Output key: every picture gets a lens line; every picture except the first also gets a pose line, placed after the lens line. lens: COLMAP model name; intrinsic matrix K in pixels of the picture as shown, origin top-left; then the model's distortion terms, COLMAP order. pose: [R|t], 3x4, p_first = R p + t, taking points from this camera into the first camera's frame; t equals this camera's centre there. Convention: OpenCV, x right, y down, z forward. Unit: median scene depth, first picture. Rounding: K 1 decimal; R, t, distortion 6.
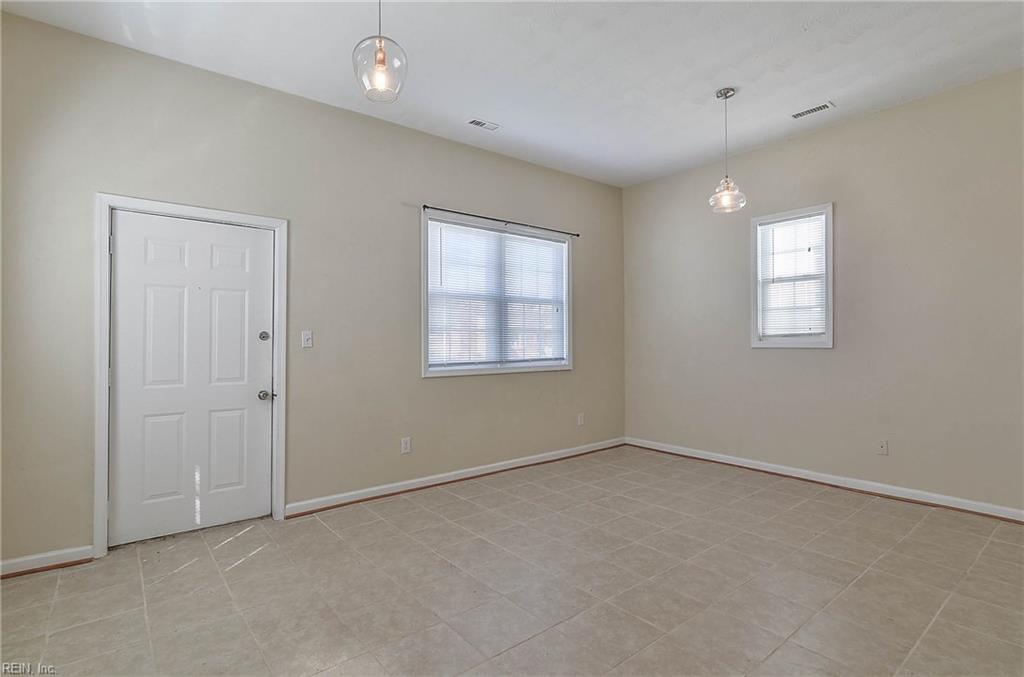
lens RADIAL K [[500.5, 0, 512.0], [0, 500.5, 338.5], [0, 0, 1]] dist [-0.005312, 0.000016]
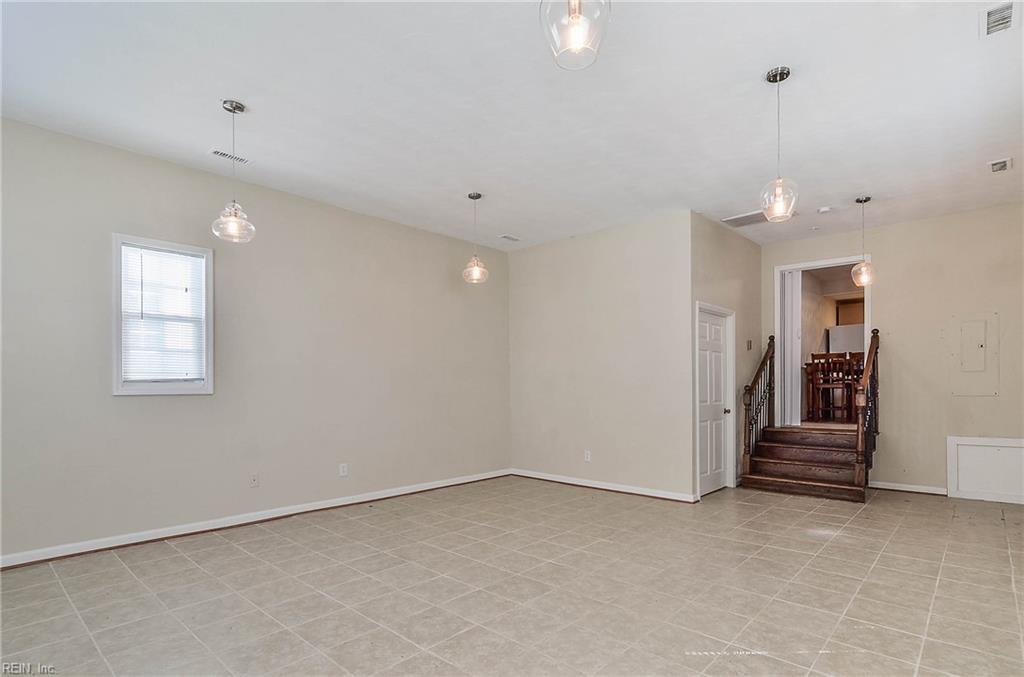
lens RADIAL K [[524.2, 0, 500.3], [0, 524.2, 387.9], [0, 0, 1]] dist [-0.001315, 0.000307]
pose [[-0.127138, -0.000344, 0.991885, -0.480295], [0.002992, 0.999995, 0.000730, 0.008163], [-0.991881, 0.003060, -0.127136, 0.558481]]
